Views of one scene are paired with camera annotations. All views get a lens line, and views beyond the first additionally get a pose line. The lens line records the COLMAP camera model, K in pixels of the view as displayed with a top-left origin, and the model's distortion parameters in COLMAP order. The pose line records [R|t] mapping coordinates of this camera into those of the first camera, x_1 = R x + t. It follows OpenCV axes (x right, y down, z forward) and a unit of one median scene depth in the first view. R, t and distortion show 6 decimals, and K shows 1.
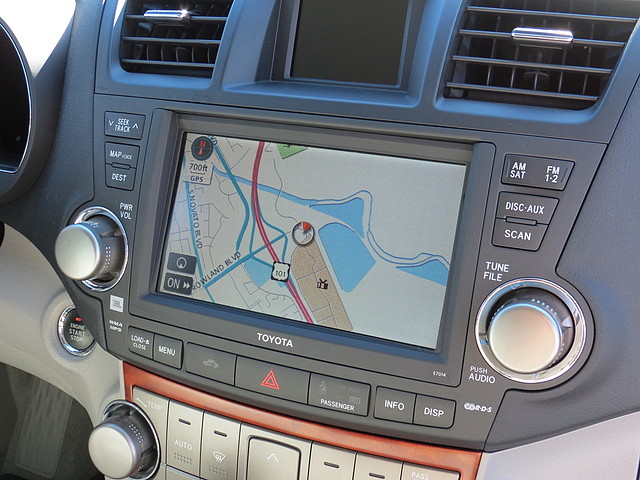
lens RADIAL K [[822.7, 0, 320.0], [0, 822.7, 240.0], [0, 0, 1]] dist [-0.000405, 0.012203]
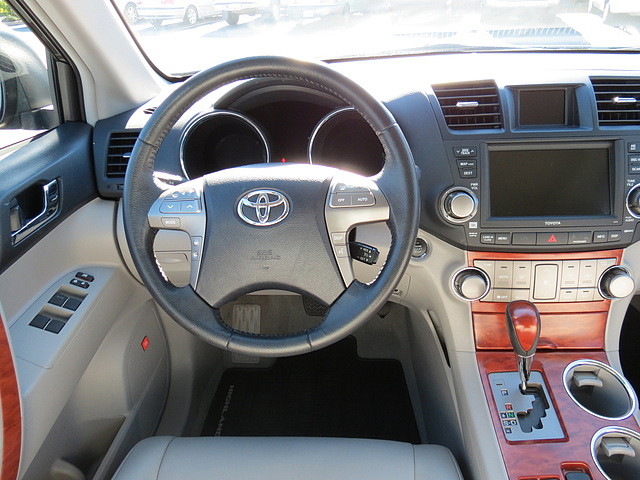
lens RADIAL K [[463.0, 0, 320.0], [0, 463.0, 240.0], [0, 0, 1]] dist [-0.004429, -0.002899]
pose [[0.923108, -0.176135, 0.341830, -1.307425], [0.168415, 0.984323, 0.052388, -0.031298], [-0.345698, 0.009209, 0.938301, -0.140817]]
